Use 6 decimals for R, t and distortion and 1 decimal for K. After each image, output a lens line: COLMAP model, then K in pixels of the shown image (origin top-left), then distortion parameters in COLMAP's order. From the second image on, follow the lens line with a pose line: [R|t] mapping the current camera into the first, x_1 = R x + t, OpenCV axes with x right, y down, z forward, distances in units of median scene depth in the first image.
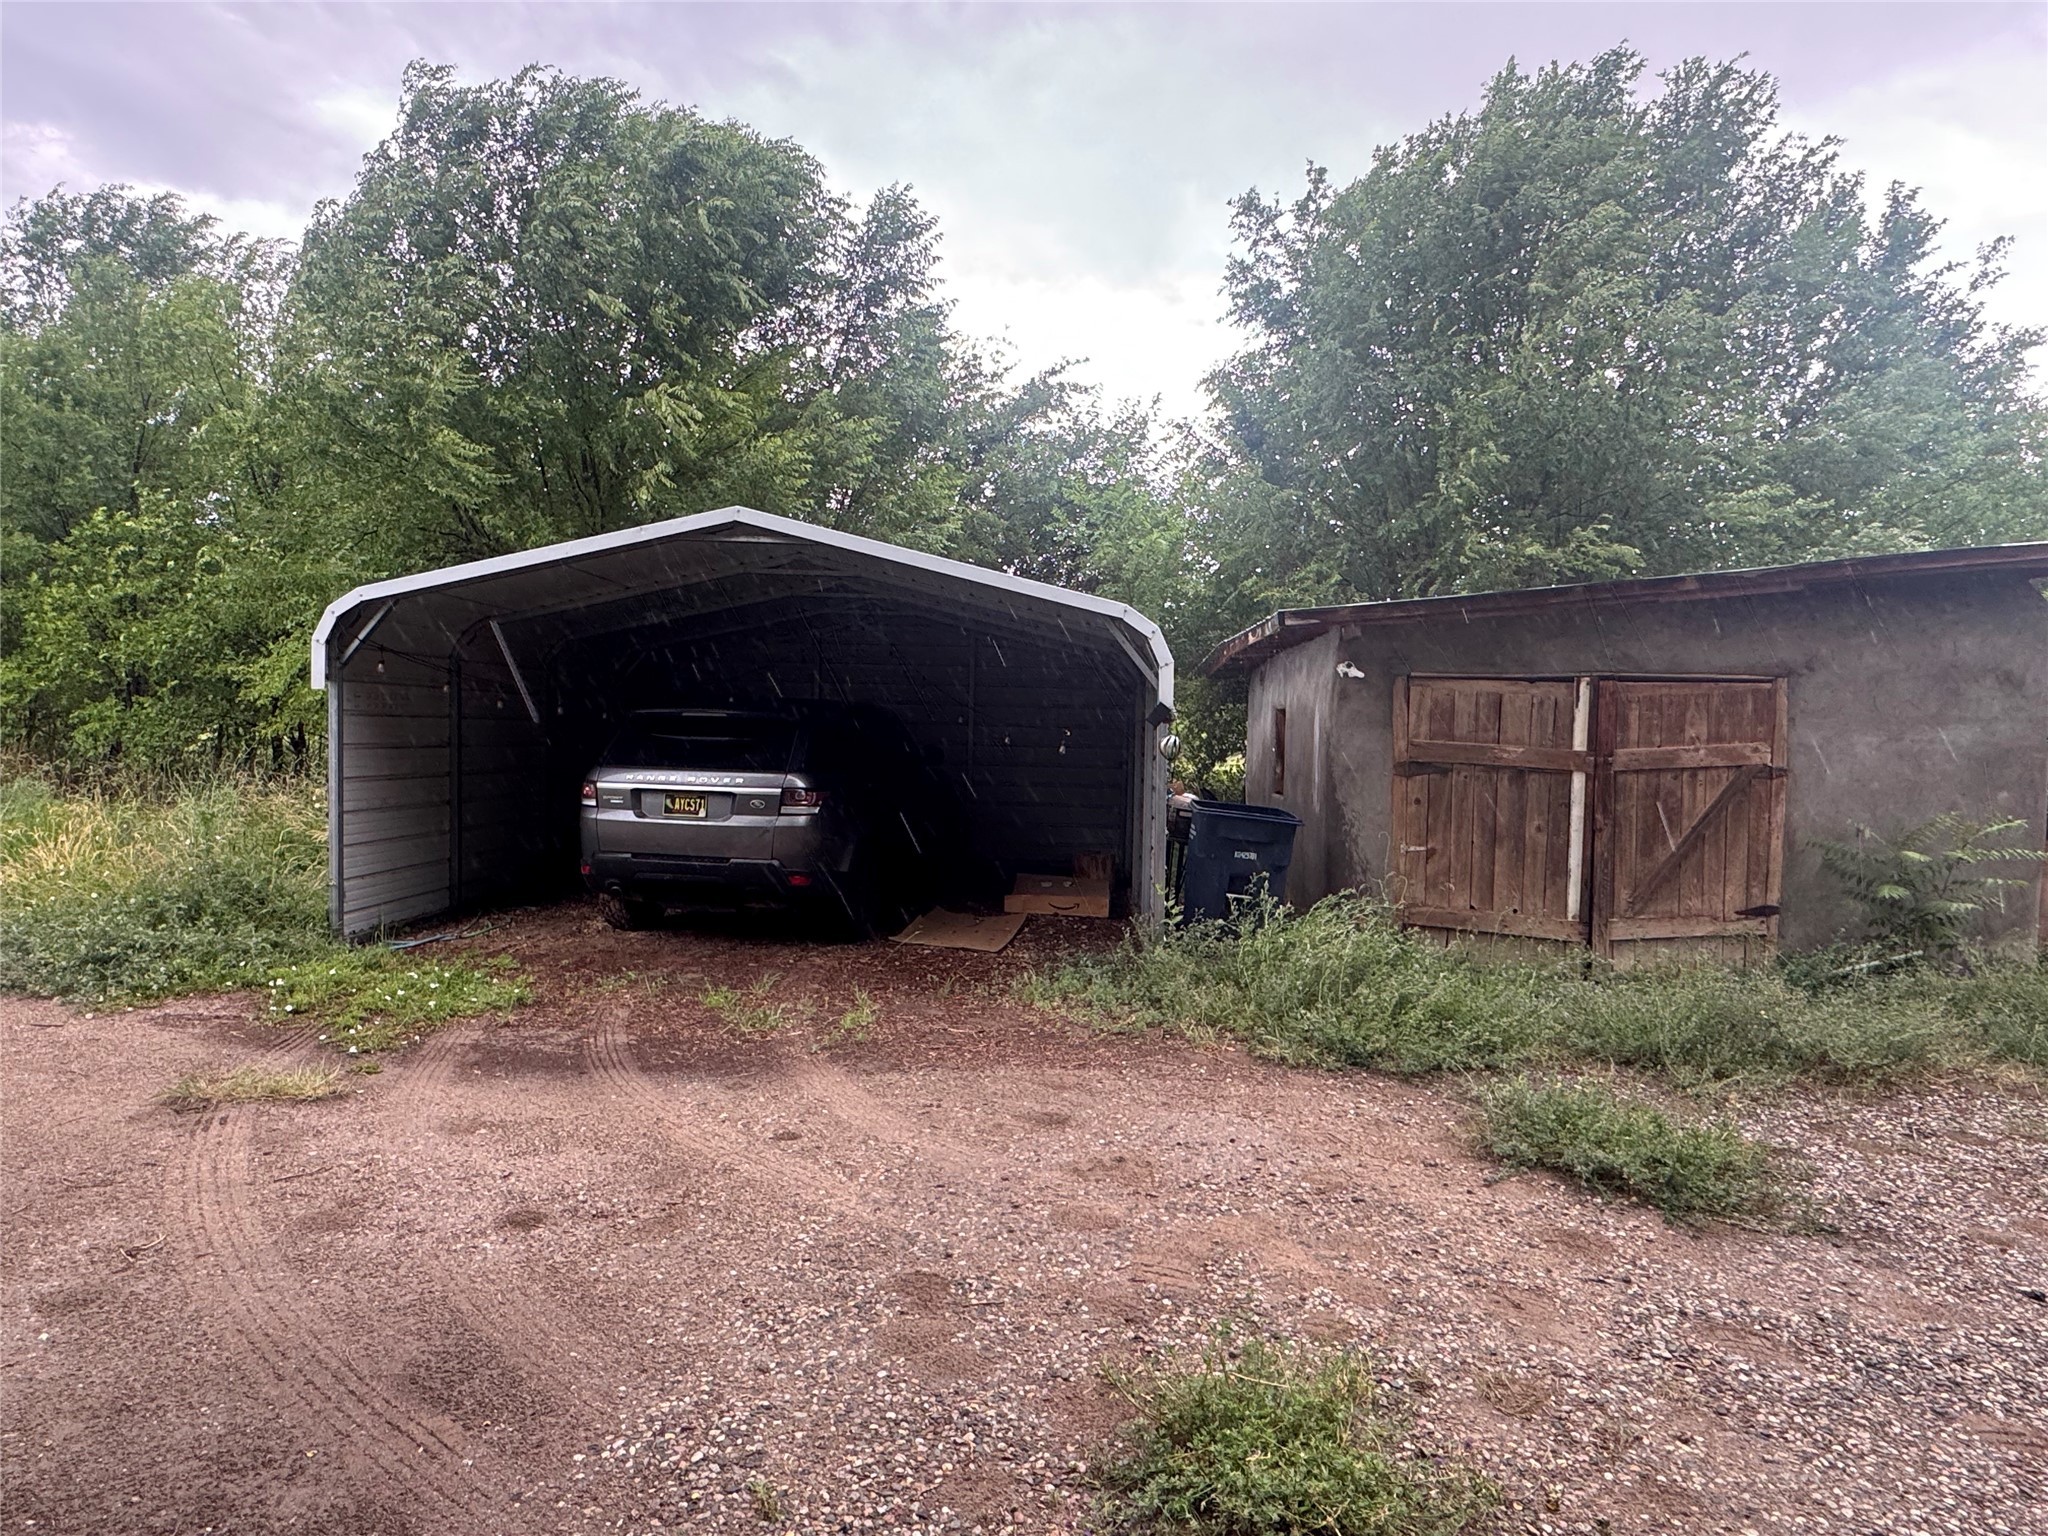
lens RADIAL K [[1161.5, 0, 1024.0], [0, 1161.5, 768.0], [0, 0, 1]] dist [-0.001253, 0.000734]
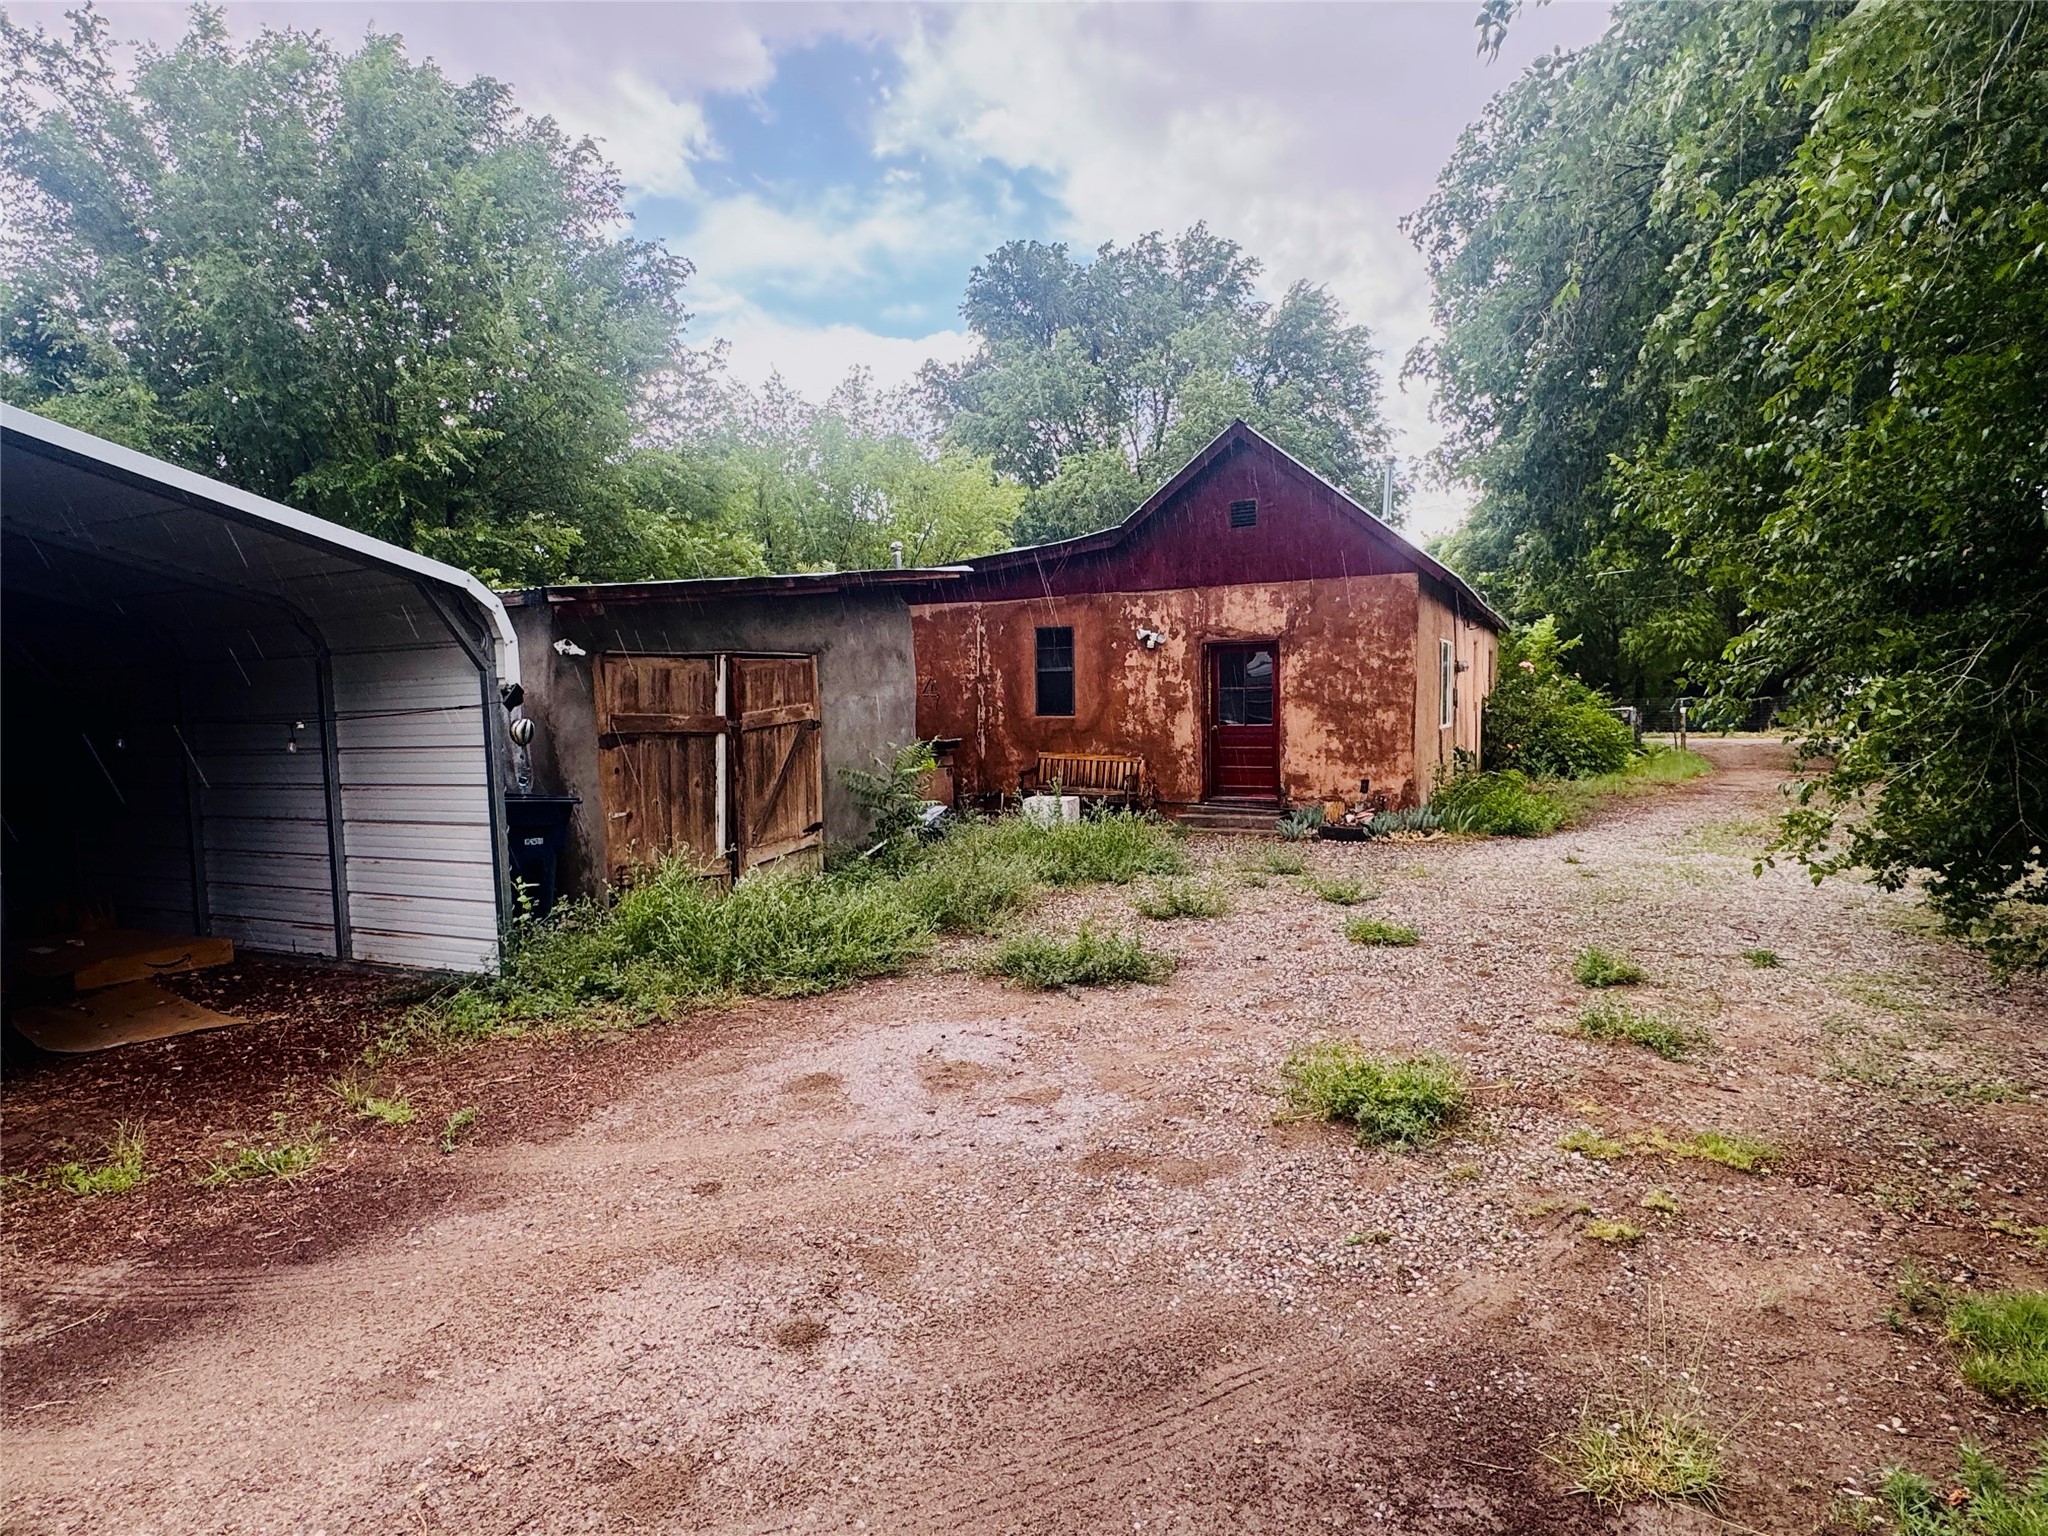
lens RADIAL K [[1148.2, 0, 1019.9], [0, 1148.2, 772.9], [0, 0, 1]] dist [-0.006910, 0.000371]
pose [[0.393854, -0.094873, 0.914264, -0.513125], [0.066759, 0.994985, 0.074490, -0.024858], [-0.916746, 0.031697, 0.398212, 0.254584]]
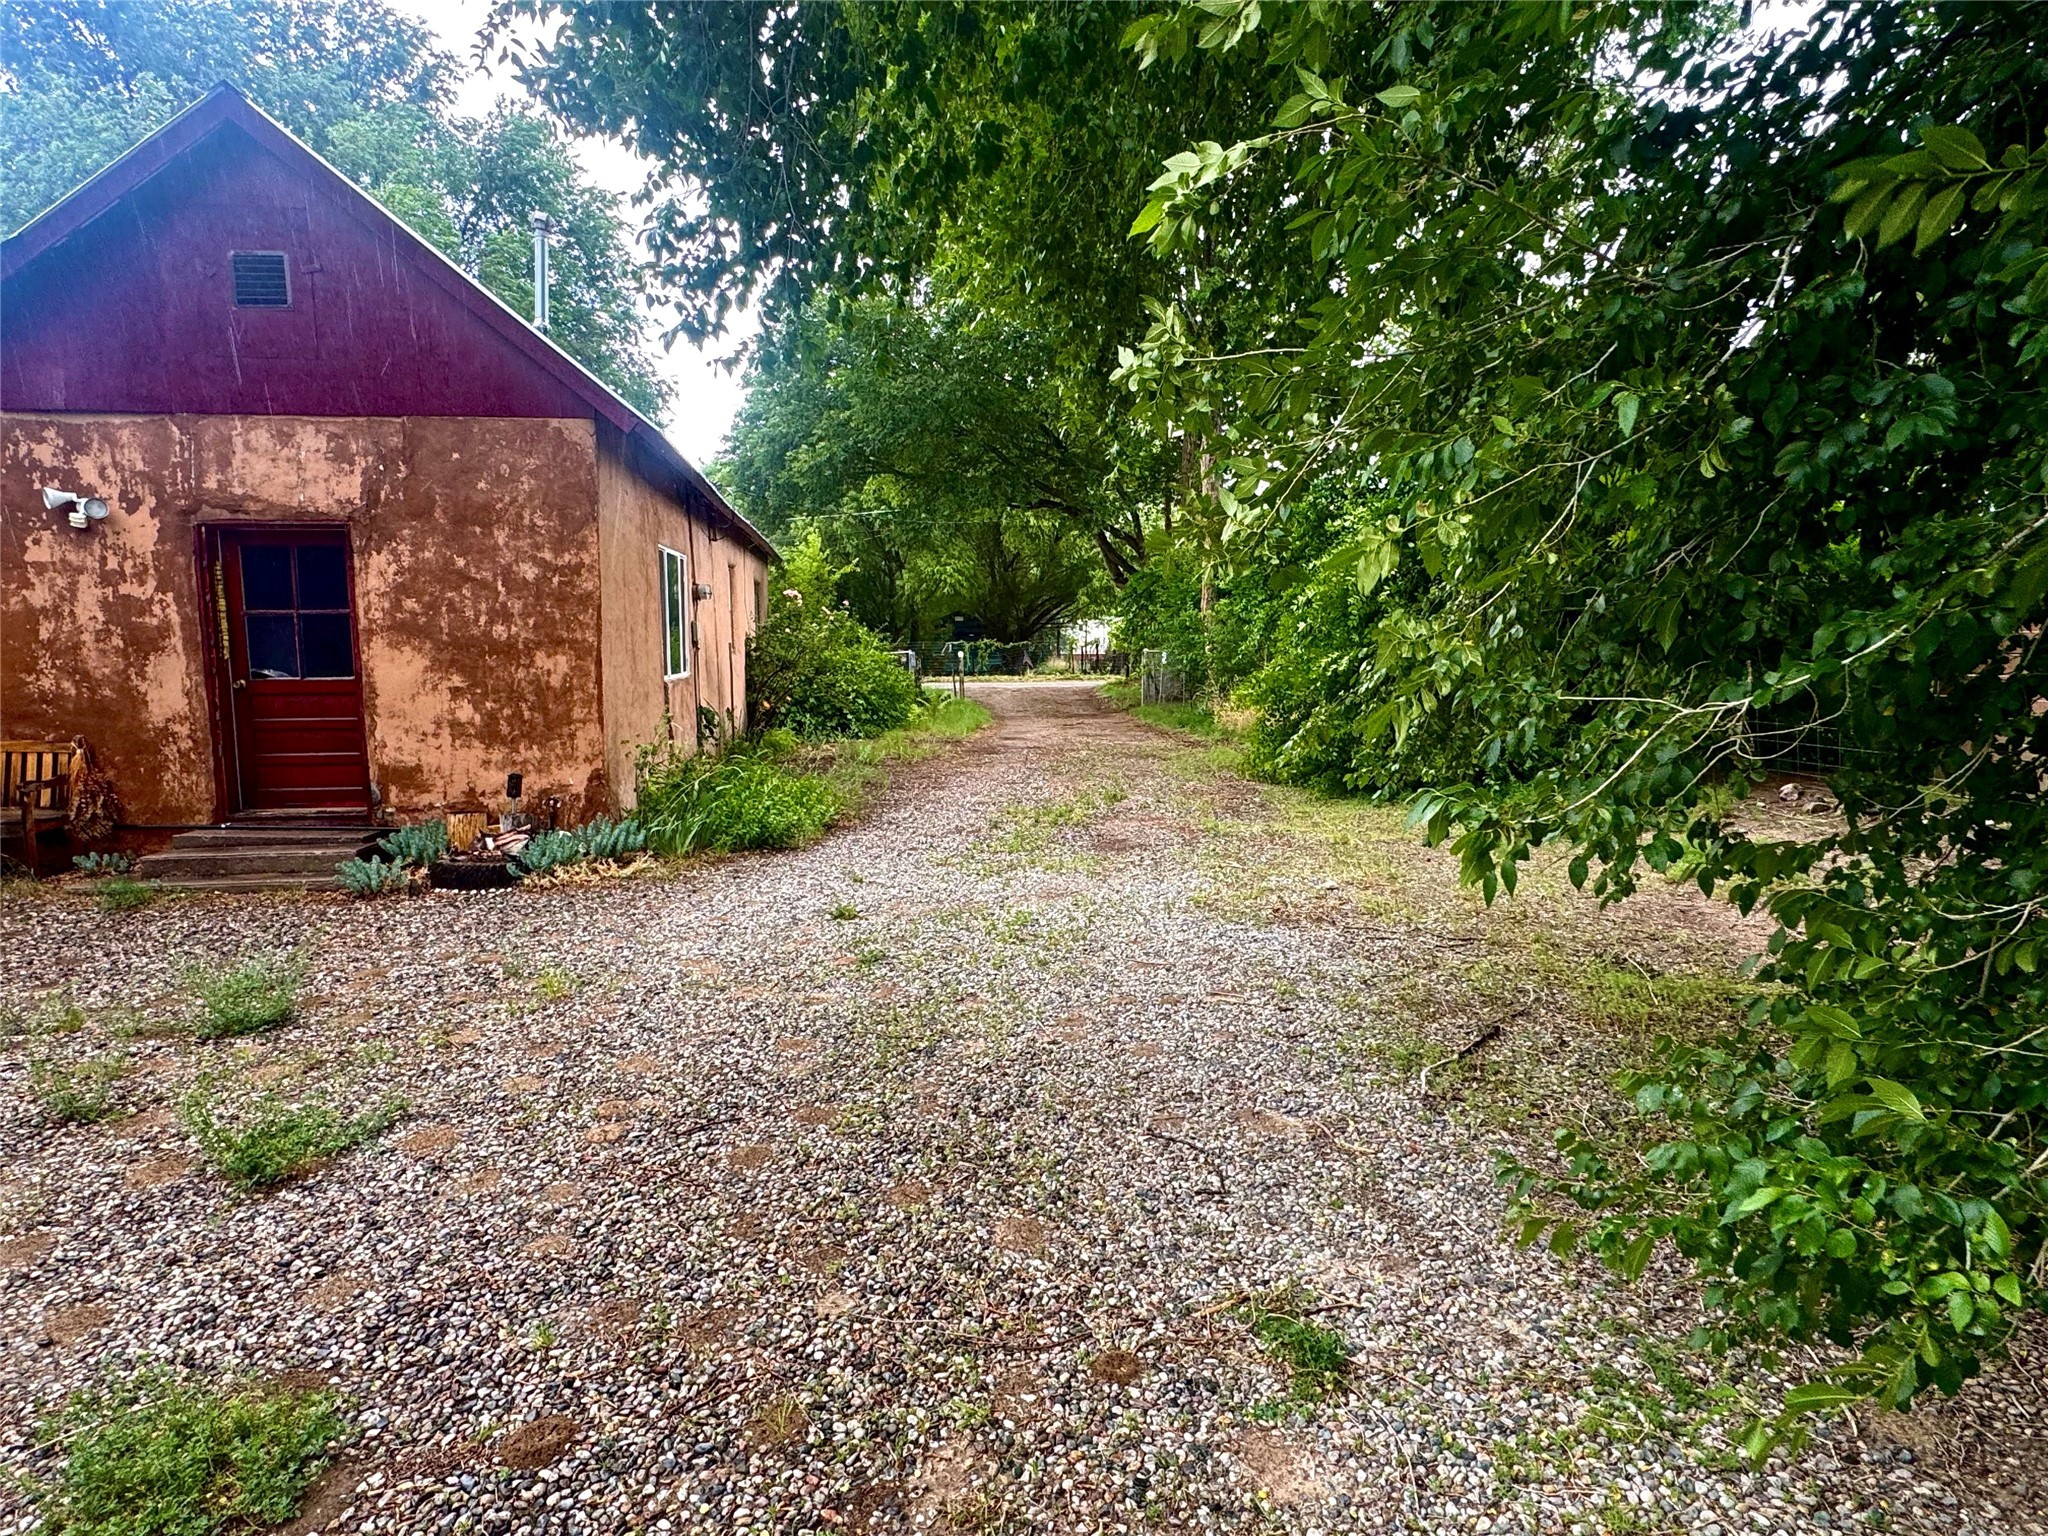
lens RADIAL K [[1161.9, 0, 1020.7], [0, 1161.9, 773.3], [0, 0, 1]] dist [-0.002276, 0.001826]
pose [[-0.181125, -0.145715, 0.972605, 0.219287], [0.038729, 0.987139, 0.155104, 0.009162], [-0.982697, 0.065761, -0.173152, 0.209651]]
